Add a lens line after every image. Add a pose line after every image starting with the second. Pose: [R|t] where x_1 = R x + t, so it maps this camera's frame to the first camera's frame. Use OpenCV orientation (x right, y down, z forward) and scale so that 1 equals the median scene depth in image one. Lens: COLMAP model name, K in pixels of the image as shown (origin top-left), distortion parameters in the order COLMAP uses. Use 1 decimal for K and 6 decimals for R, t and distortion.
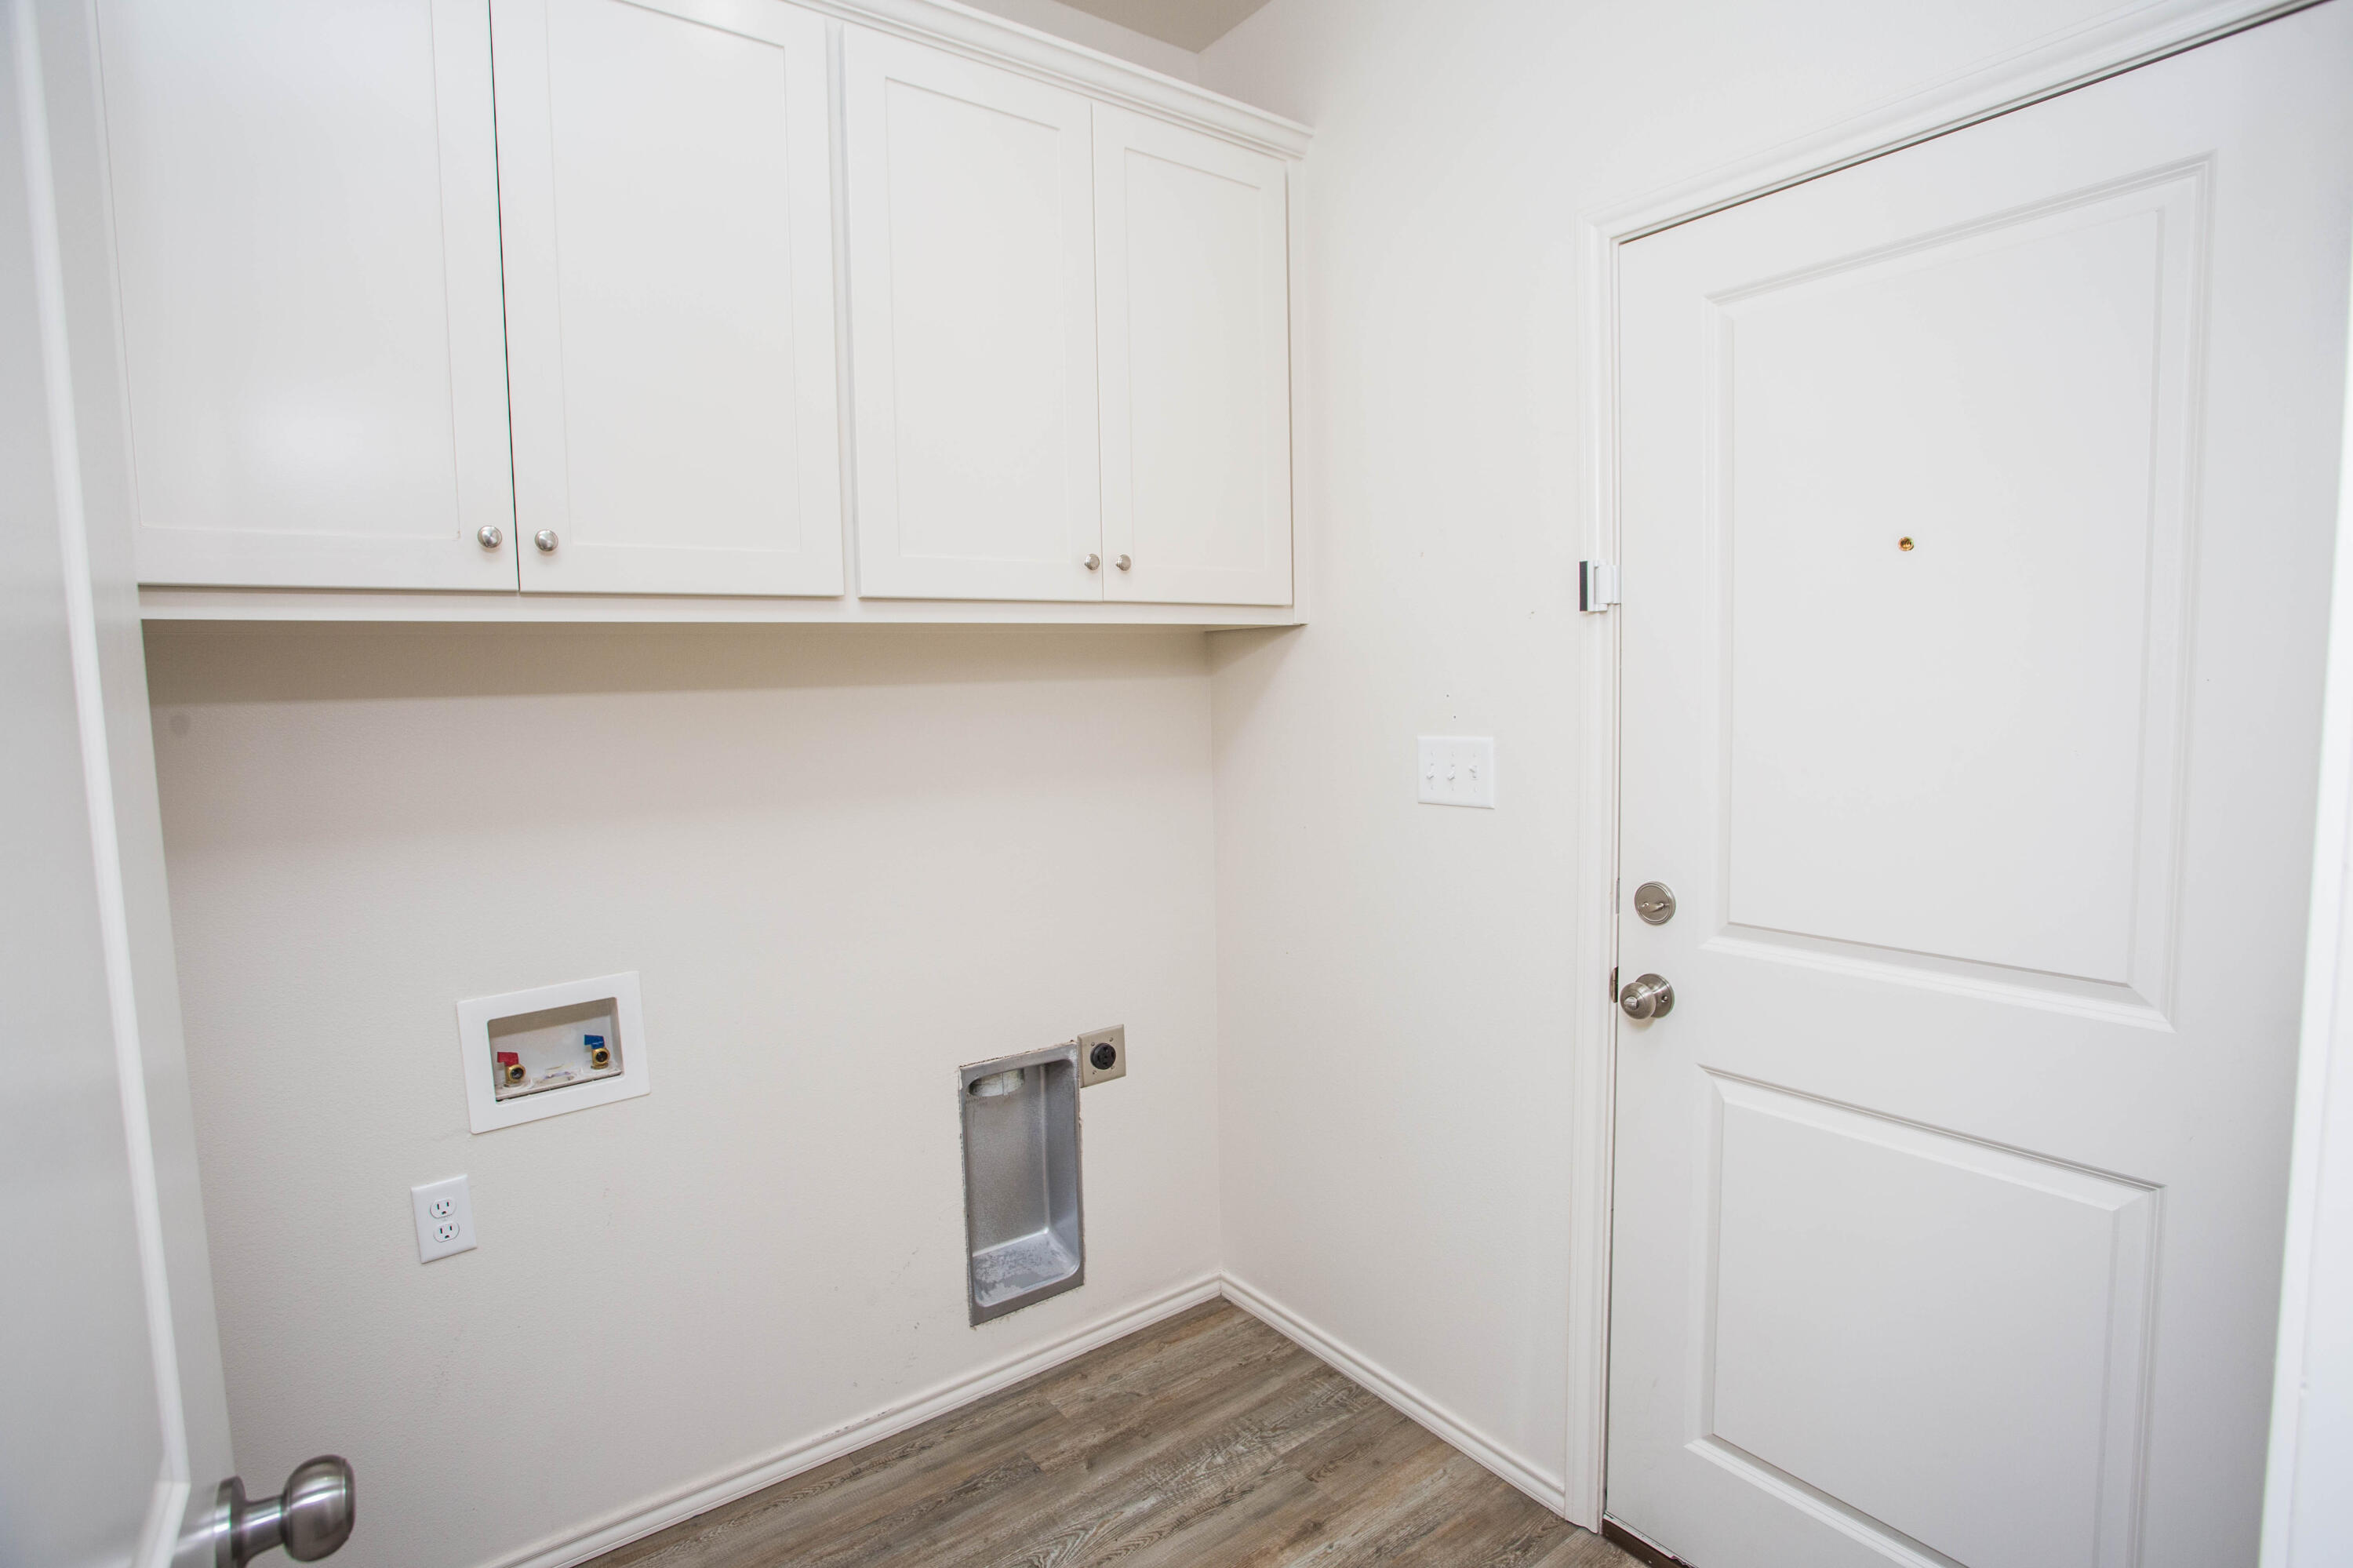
lens RADIAL K [[1134.8, 0, 1189.3], [0, 1134.8, 780.3], [0, 0, 1]] dist [-0.085140, 0.045122]
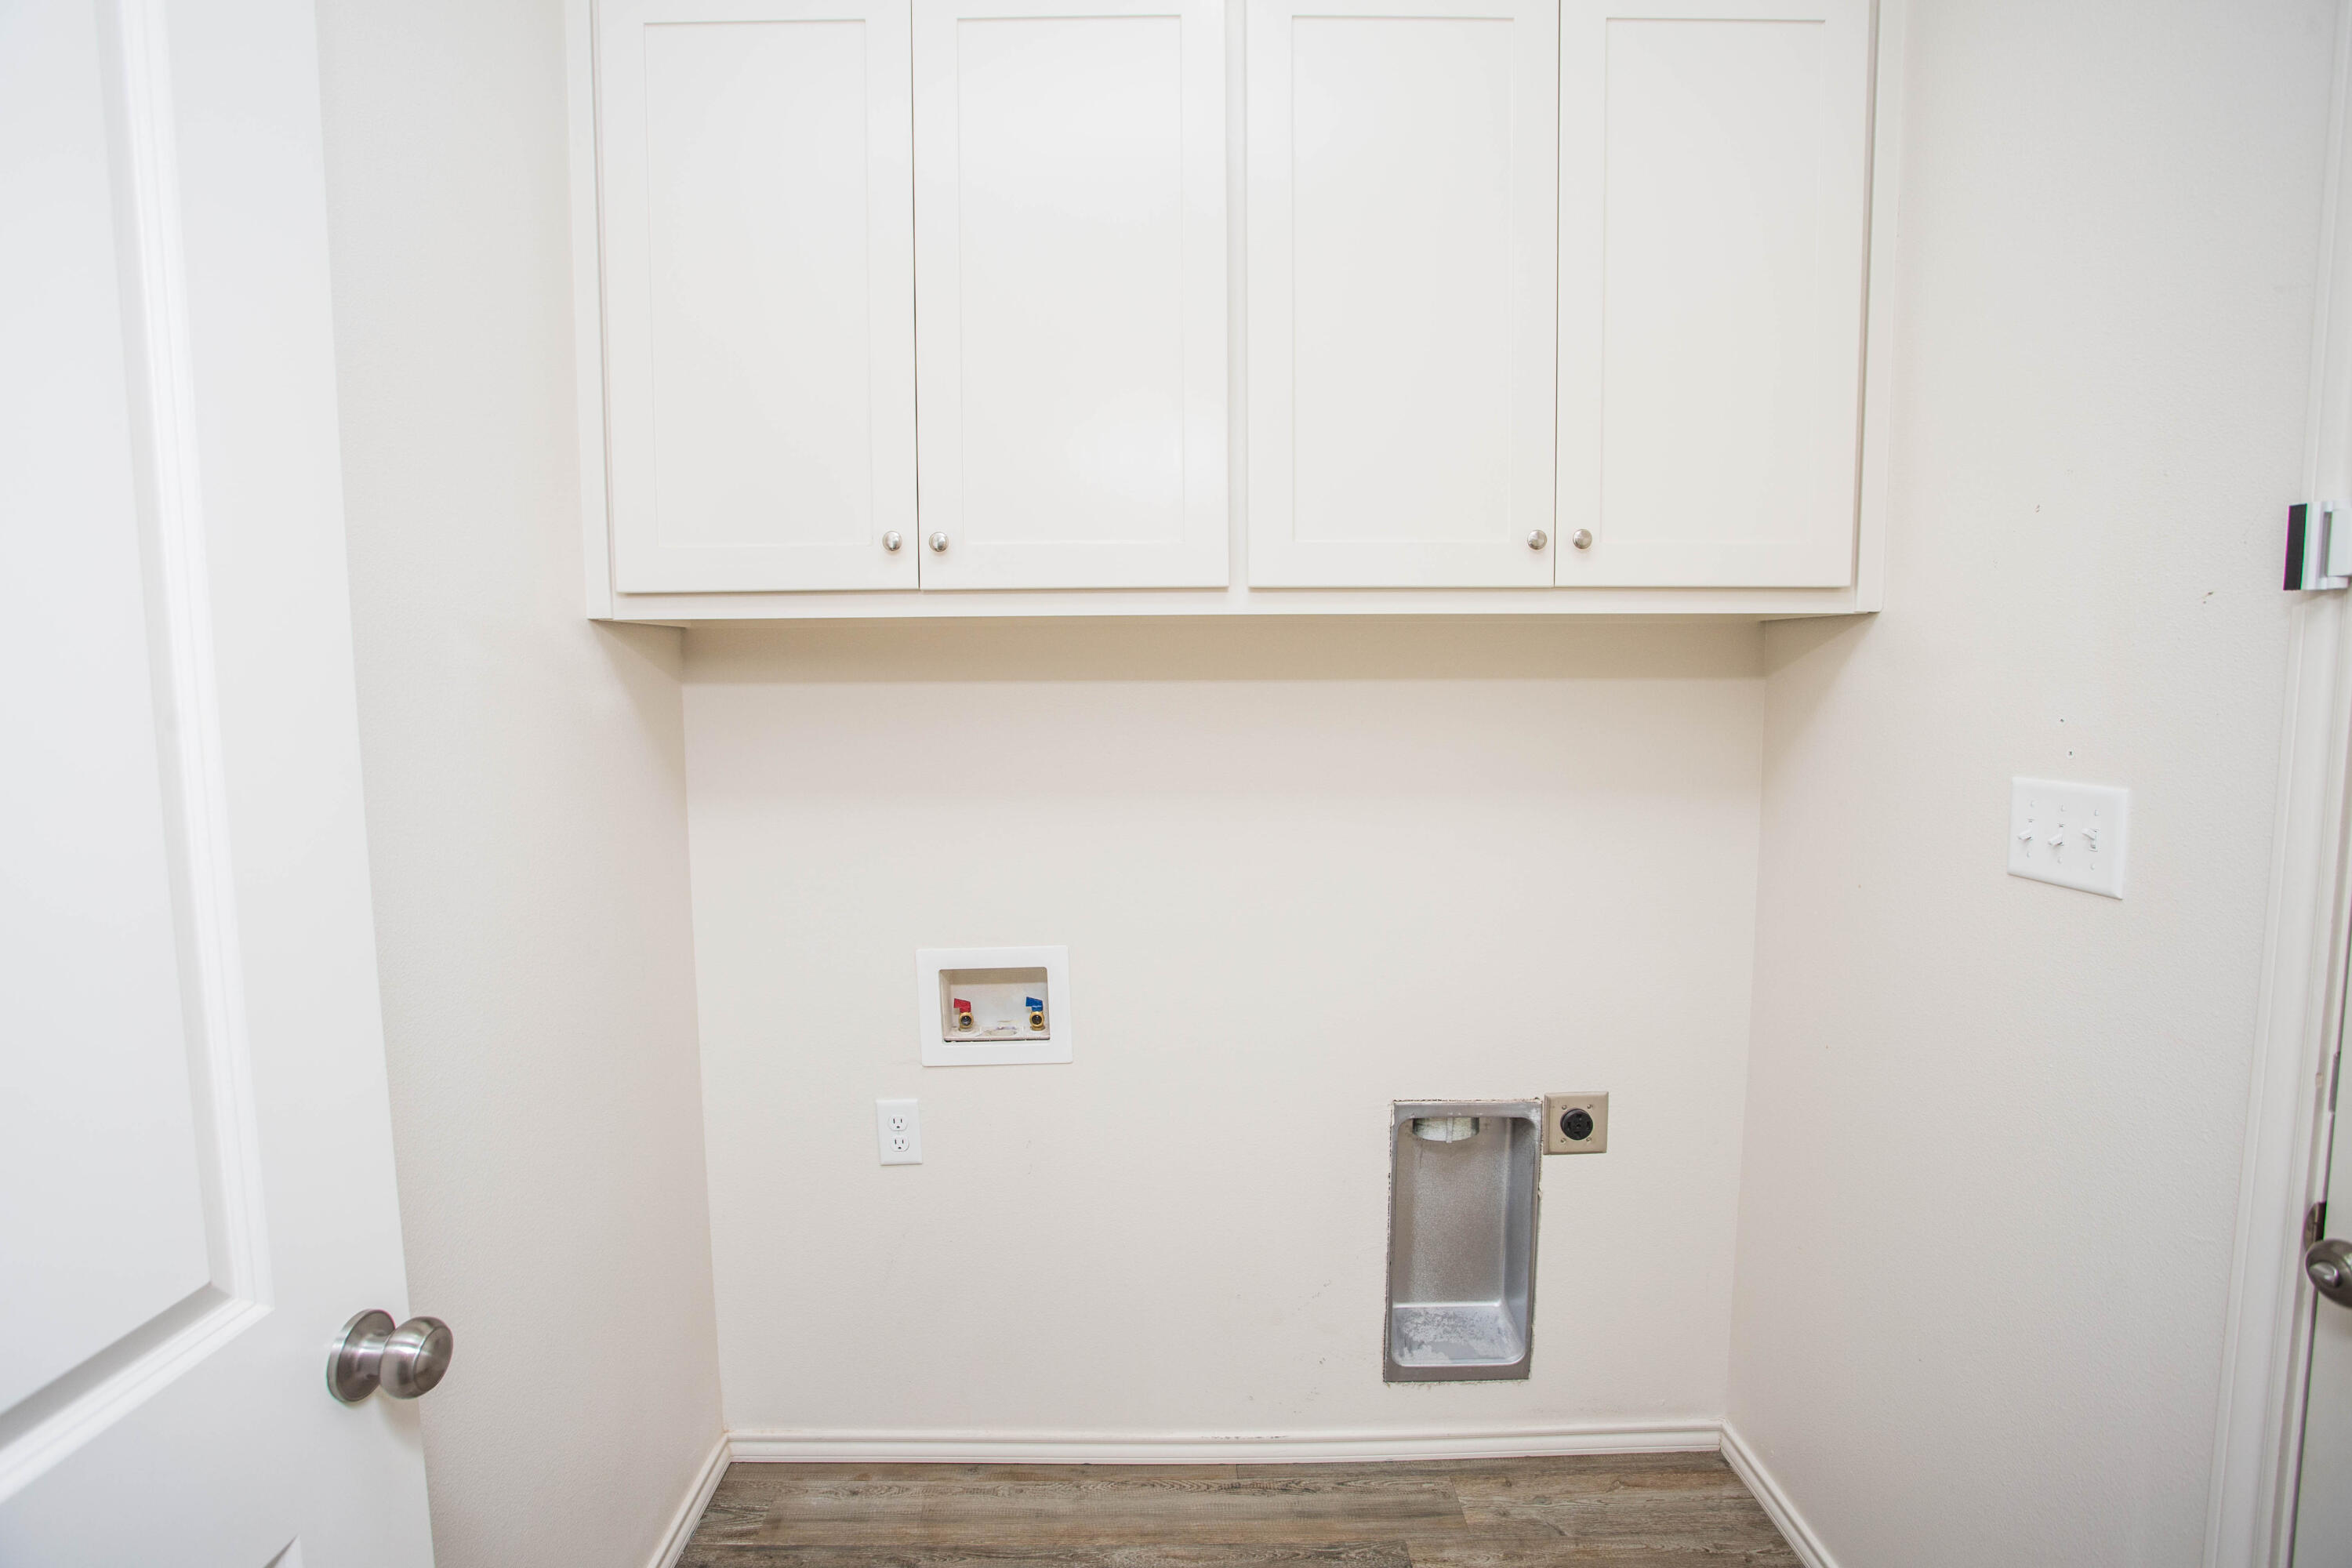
lens RADIAL K [[1134.3, 0, 1188.8], [0, 1134.3, 780.3], [0, 0, 1]] dist [-0.085140, 0.045122]
pose [[0.805887, 0.074570, -0.587354, 0.177895], [-0.067154, 0.997147, 0.034457, -0.024779], [0.588248, 0.011675, 0.808596, 0.162998]]
